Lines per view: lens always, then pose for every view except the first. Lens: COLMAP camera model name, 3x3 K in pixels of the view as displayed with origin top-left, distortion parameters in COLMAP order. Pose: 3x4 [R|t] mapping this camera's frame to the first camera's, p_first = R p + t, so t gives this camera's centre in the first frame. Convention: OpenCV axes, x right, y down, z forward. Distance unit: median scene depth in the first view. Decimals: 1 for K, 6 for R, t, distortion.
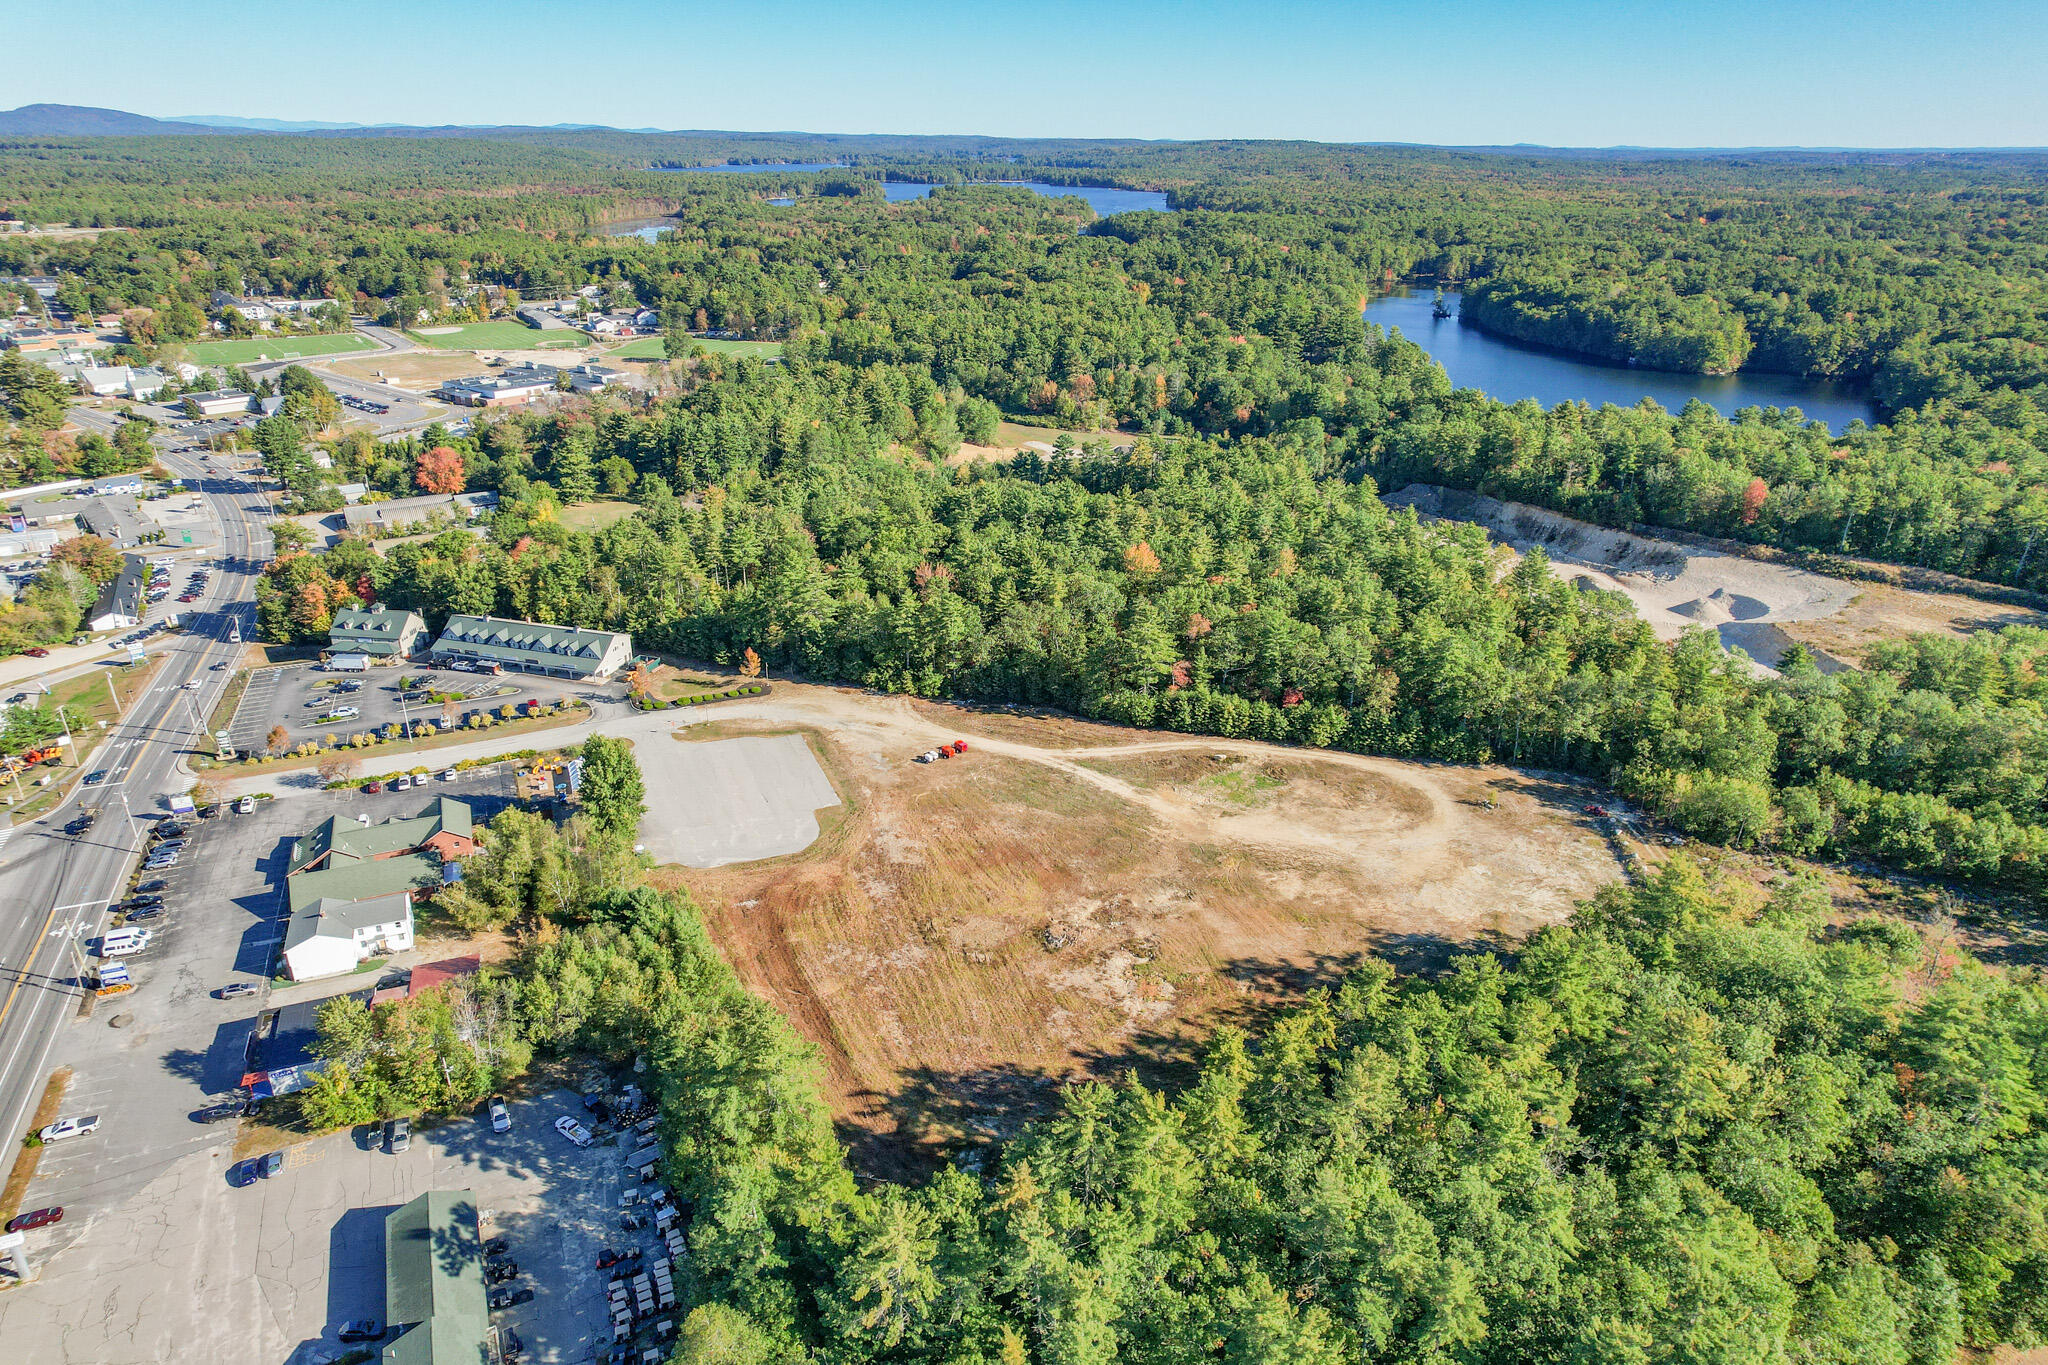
lens RADIAL K [[1296.4, 0, 1034.8], [0, 1296.4, 686.7], [0, 0, 1]] dist [-0.037864, 0.072031]
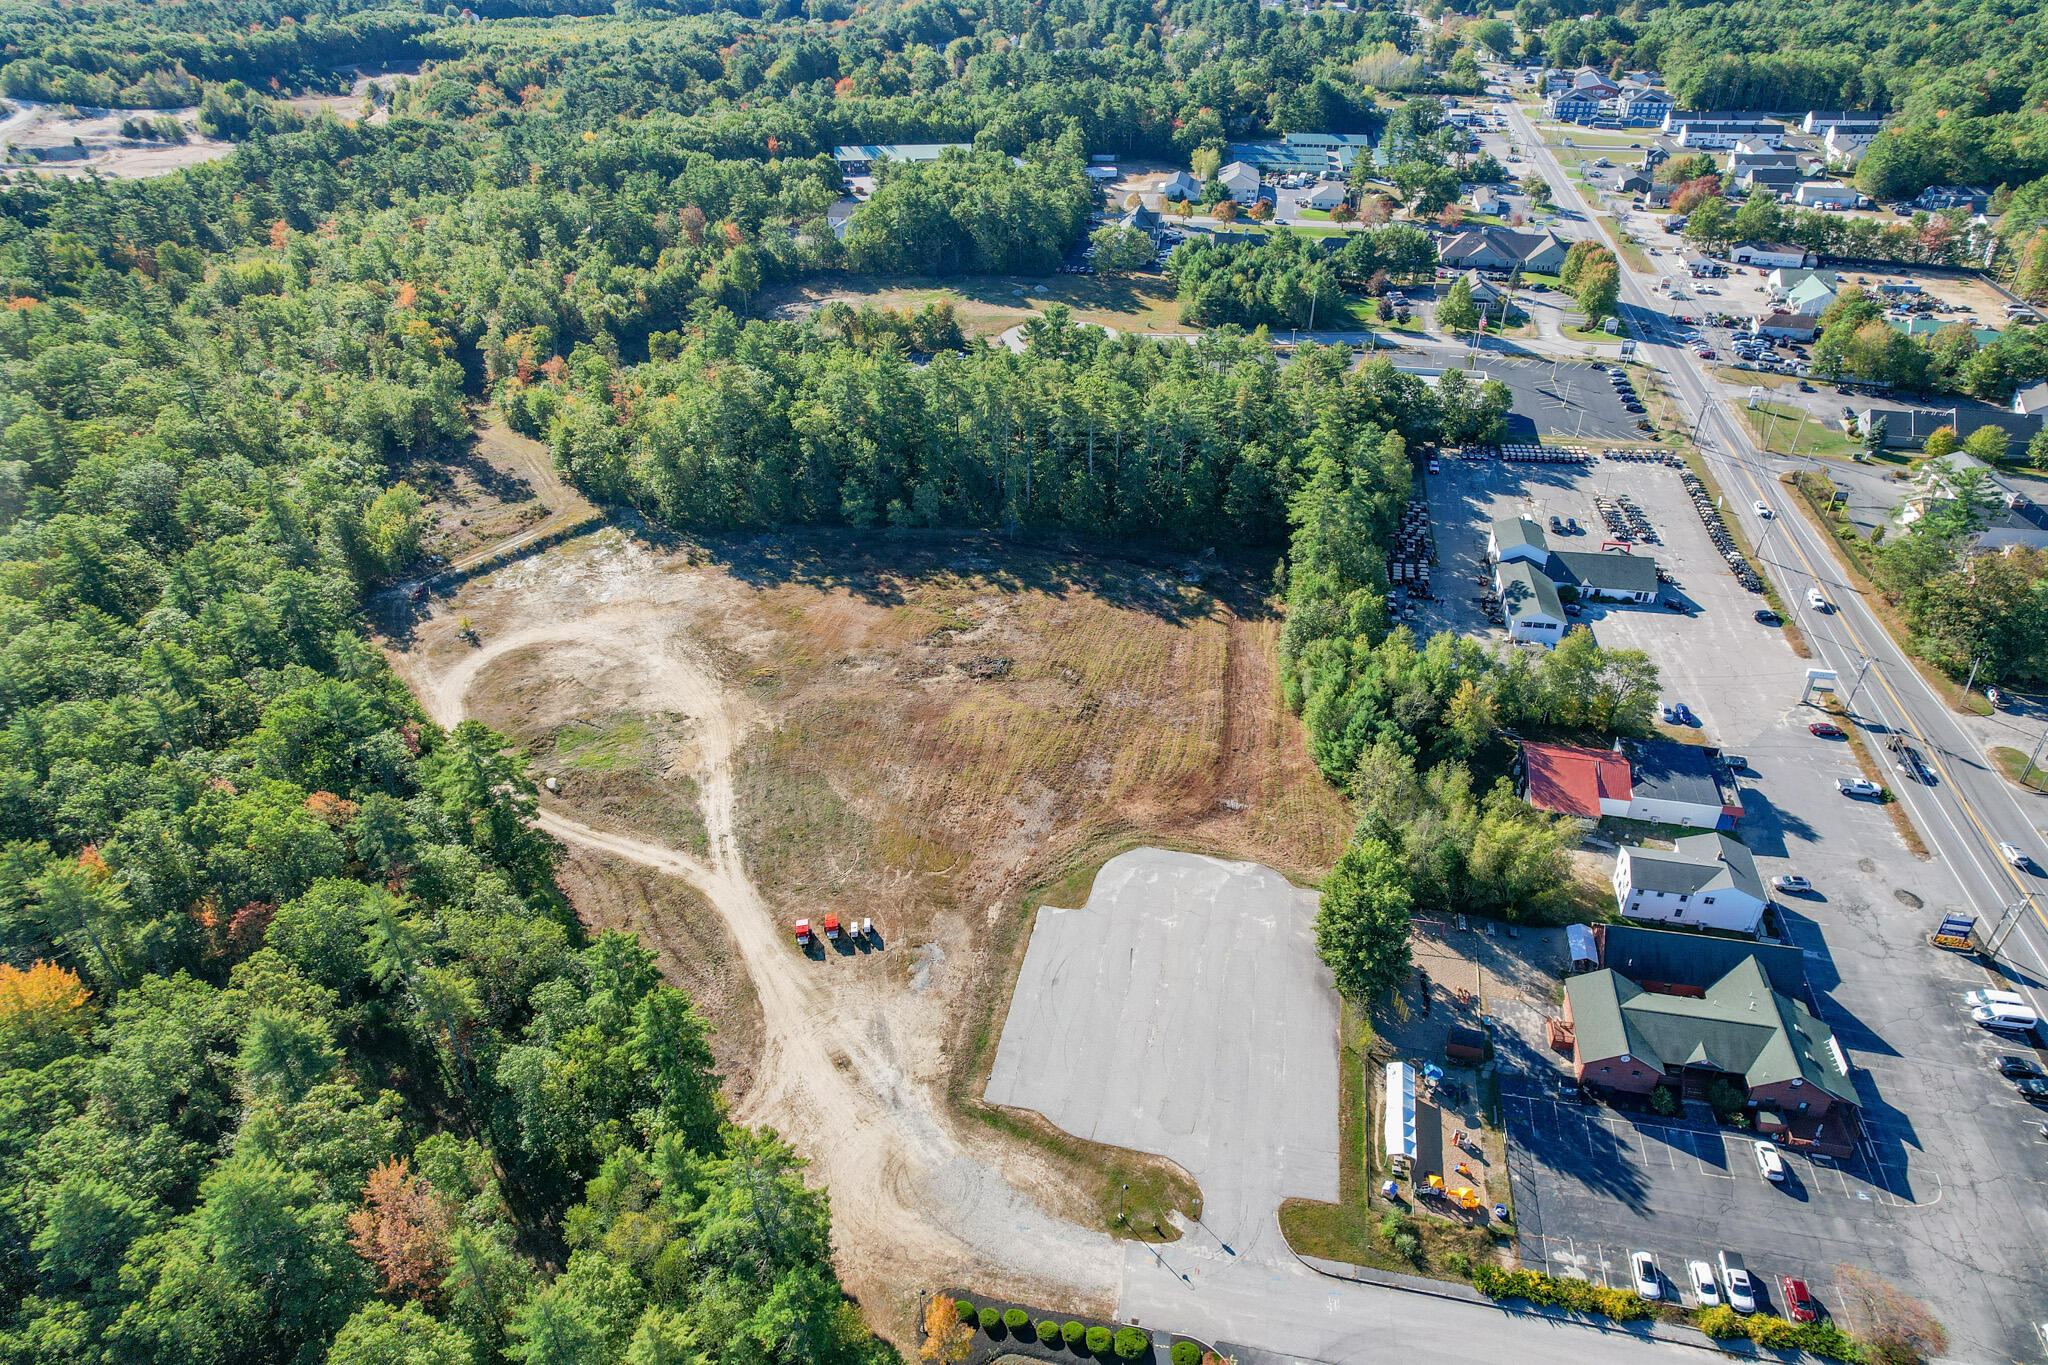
lens RADIAL K [[1296.4, 0, 1034.8], [0, 1296.4, 686.7], [0, 0, 1]] dist [-0.037864, 0.072031]
pose [[-0.822466, -0.310918, 0.476318, -0.425704], [0.229395, 0.584968, 0.777940, -0.503447], [-0.520507, 0.749094, -0.409794, 1.152932]]
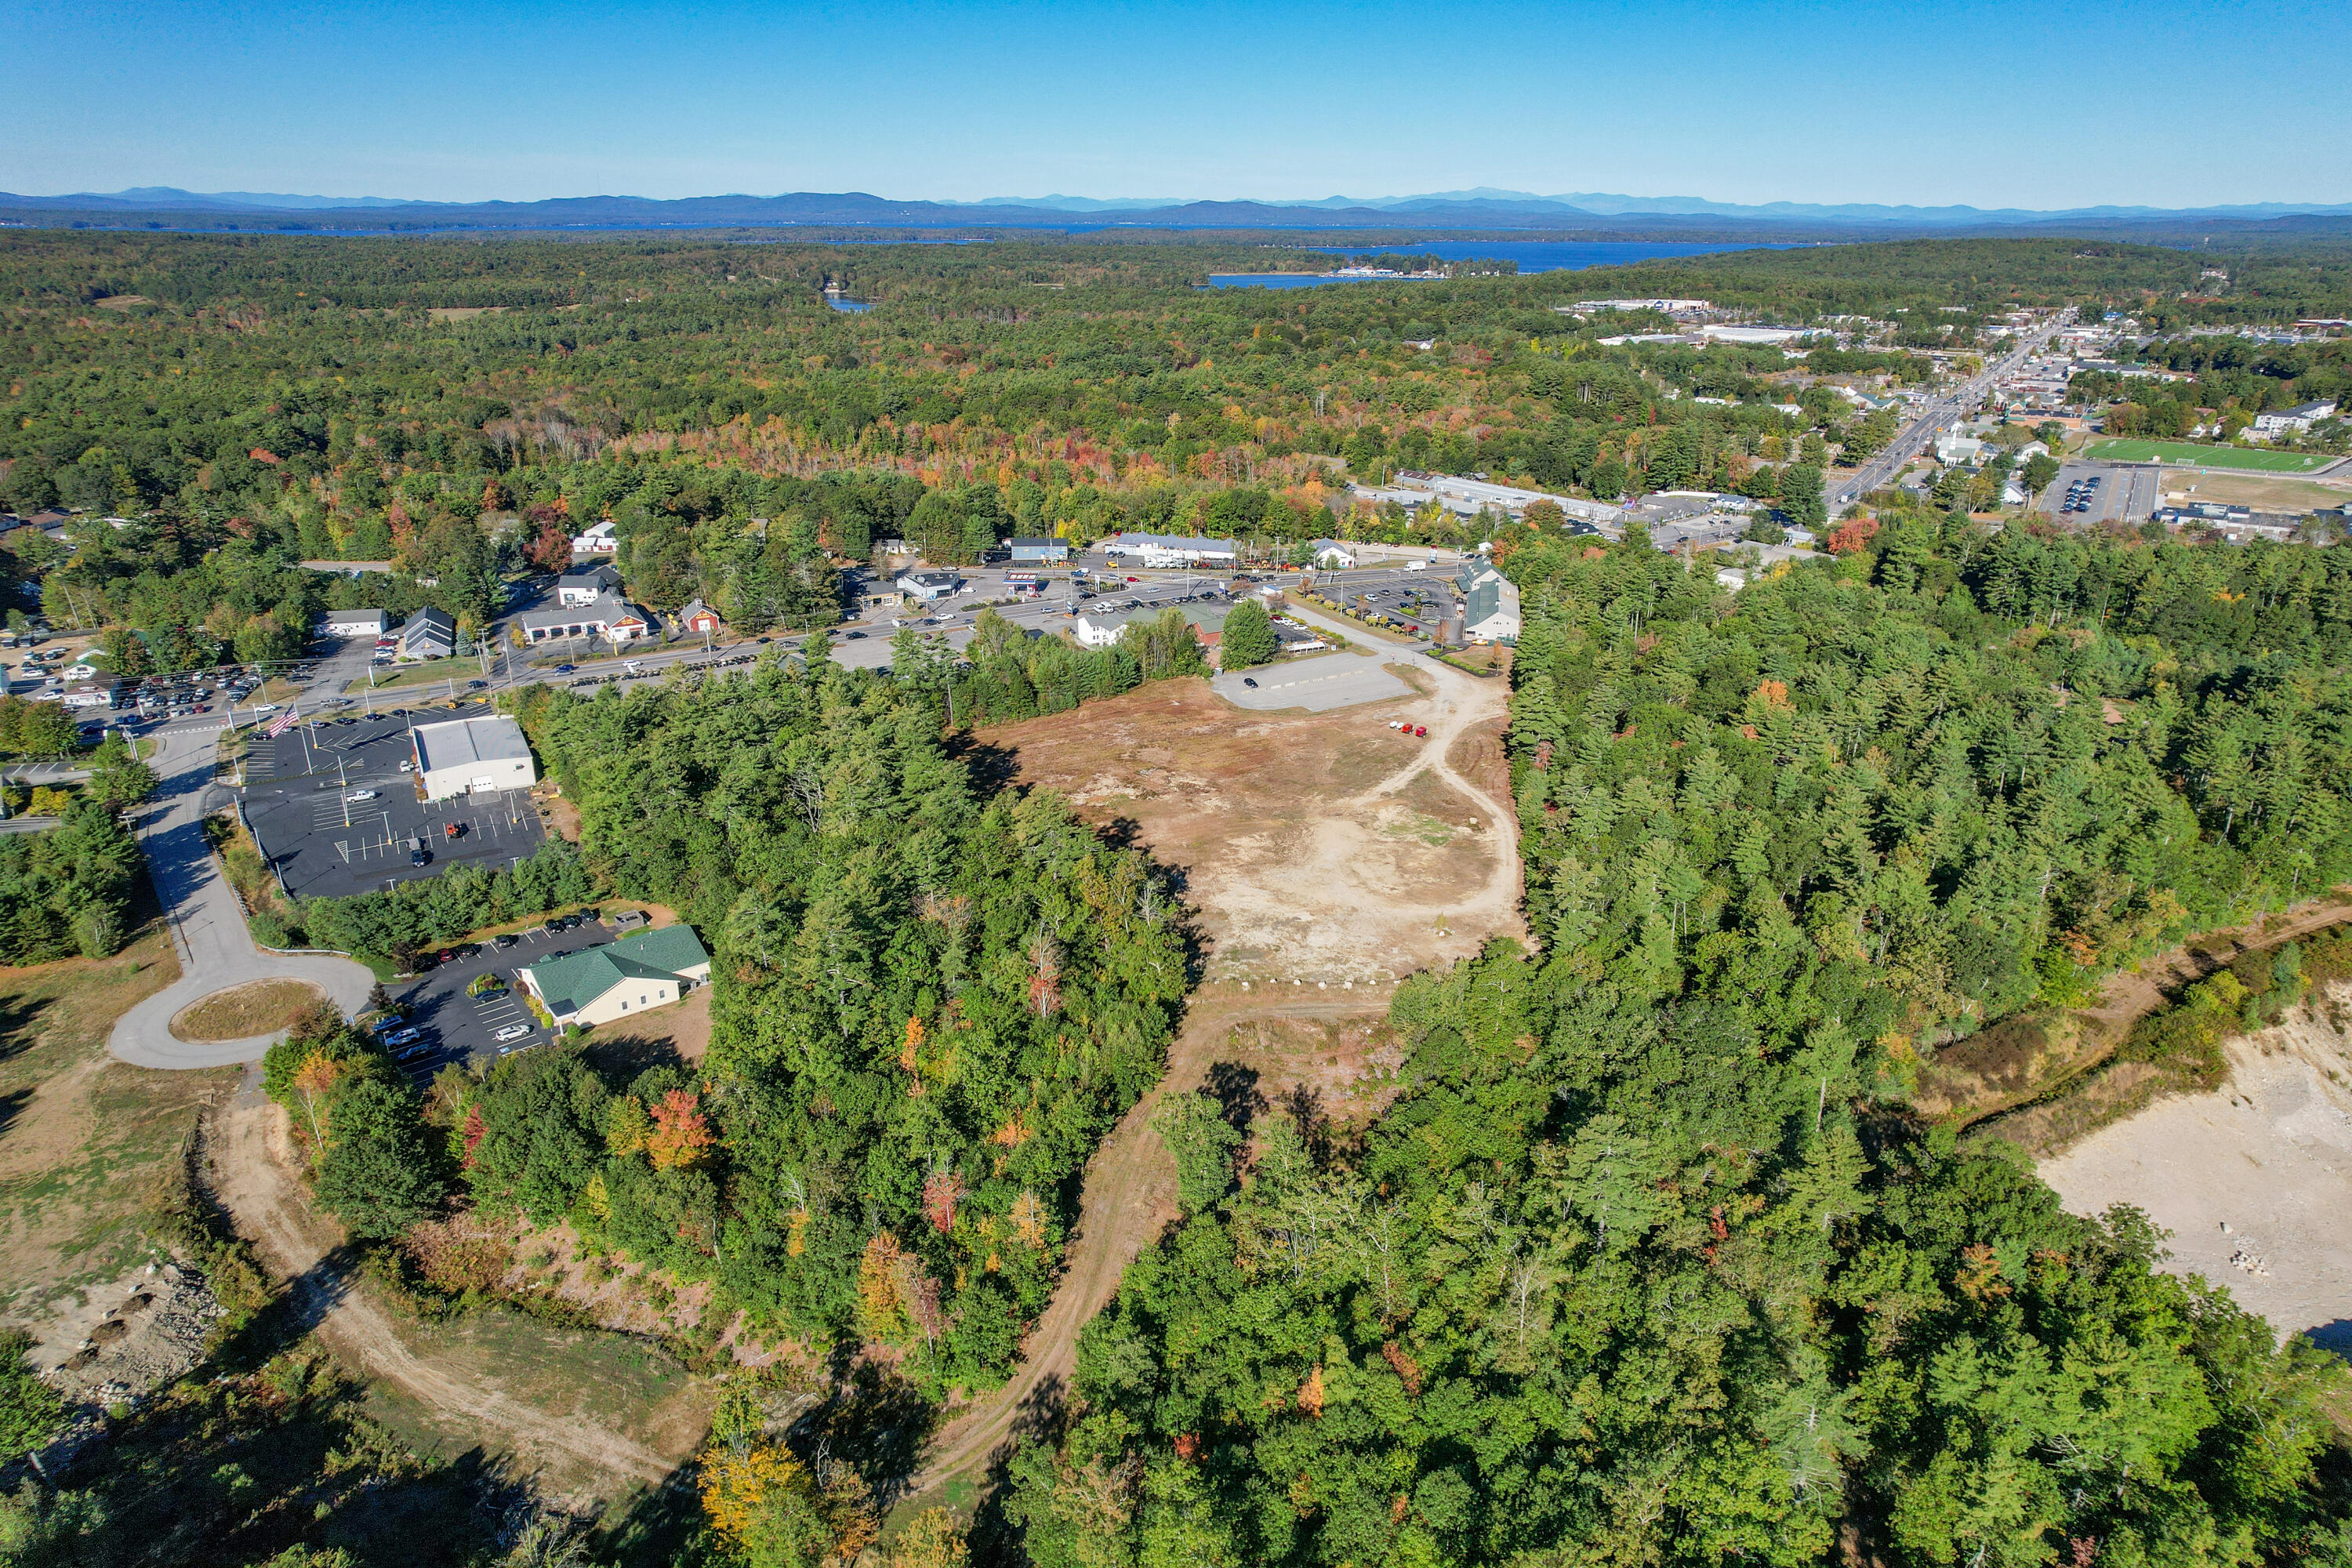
lens RADIAL K [[1488.8, 0, 1188.4], [0, 1488.8, 788.8], [0, 0, 1]] dist [-0.037864, 0.072031]
pose [[0.098761, 0.355249, -0.929540, 1.236134], [-0.396647, 0.870747, 0.290637, -0.224441], [0.912643, 0.339995, 0.226905, 0.541358]]
